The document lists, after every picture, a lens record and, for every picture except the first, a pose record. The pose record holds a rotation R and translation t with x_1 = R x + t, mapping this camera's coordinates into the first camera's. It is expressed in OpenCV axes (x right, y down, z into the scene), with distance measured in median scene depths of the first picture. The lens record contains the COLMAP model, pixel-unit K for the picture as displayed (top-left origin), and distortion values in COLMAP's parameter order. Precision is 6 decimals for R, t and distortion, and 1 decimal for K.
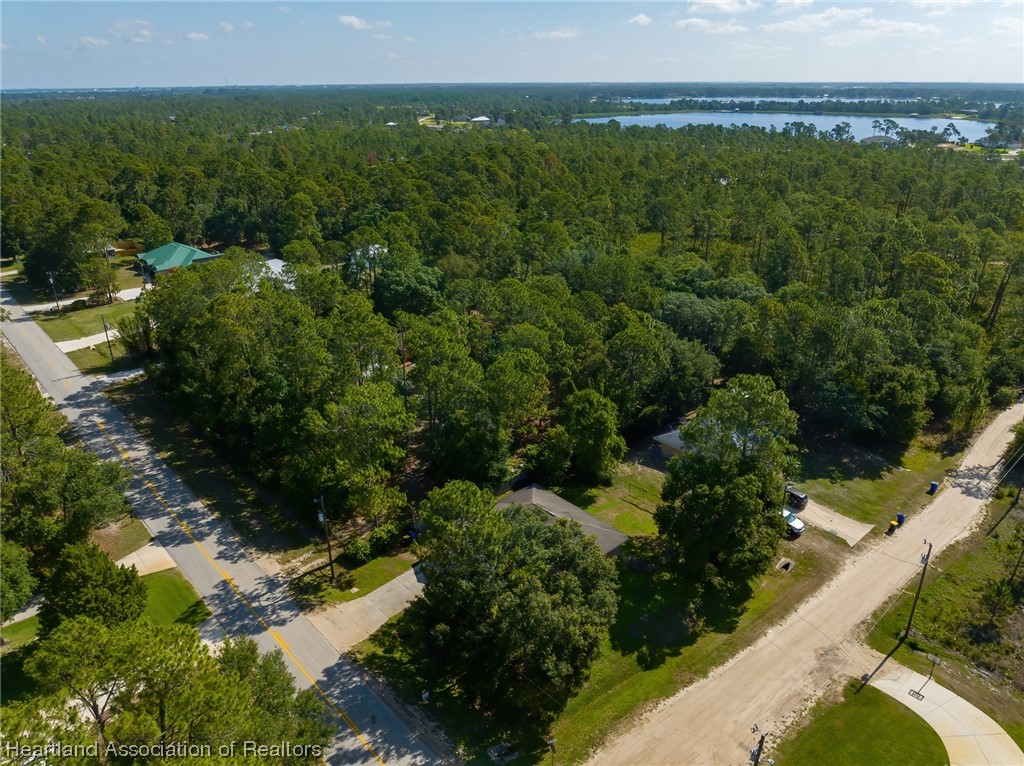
lens RADIAL K [[721.0, 0, 512.0], [0, 721.0, 383.0], [0, 0, 1]] dist [-0.040119, 0.026539]
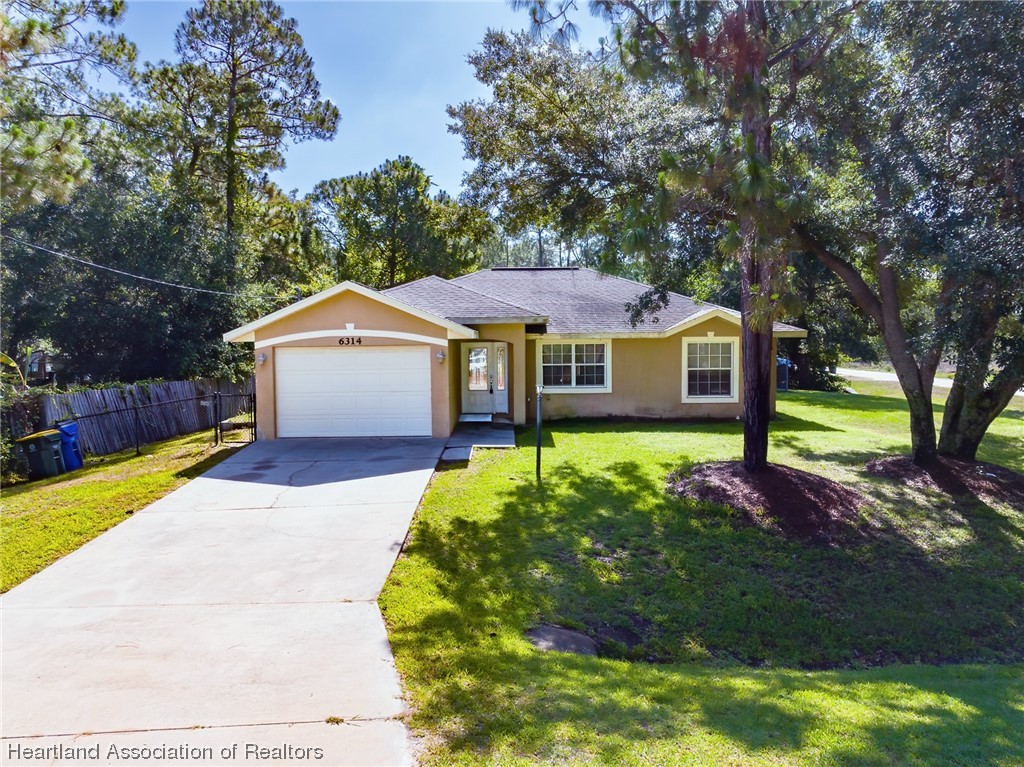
lens RADIAL K [[721.0, 0, 512.0], [0, 721.0, 383.5], [0, 0, 1]] dist [-0.040119, 0.026539]
pose [[0.662059, -0.021628, 0.749140, -0.219828], [0.291666, 0.928217, -0.230964, 0.298973], [-0.690369, 0.371410, 0.620842, 0.819258]]
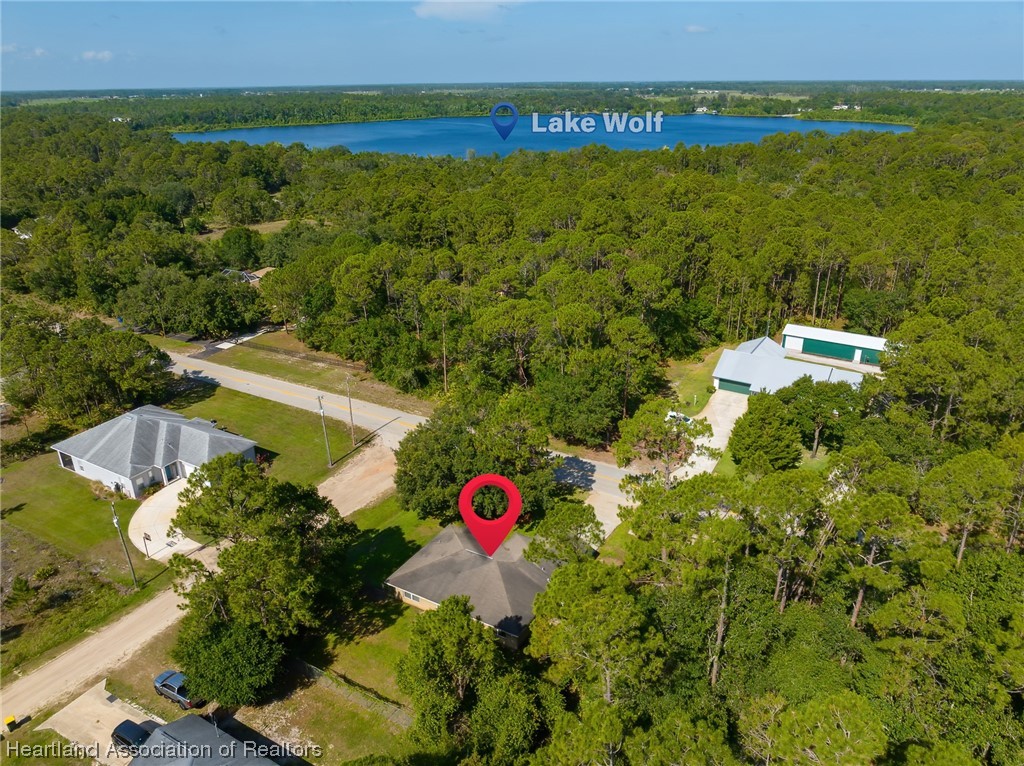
lens RADIAL K [[721.0, 0, 512.0], [0, 721.0, 383.0], [0, 0, 1]] dist [-0.040119, 0.026539]
pose [[-0.952333, 0.134419, -0.273850, 0.226217], [-0.102735, 0.703937, 0.702793, -0.622907], [0.287242, 0.697427, -0.656573, 1.470755]]
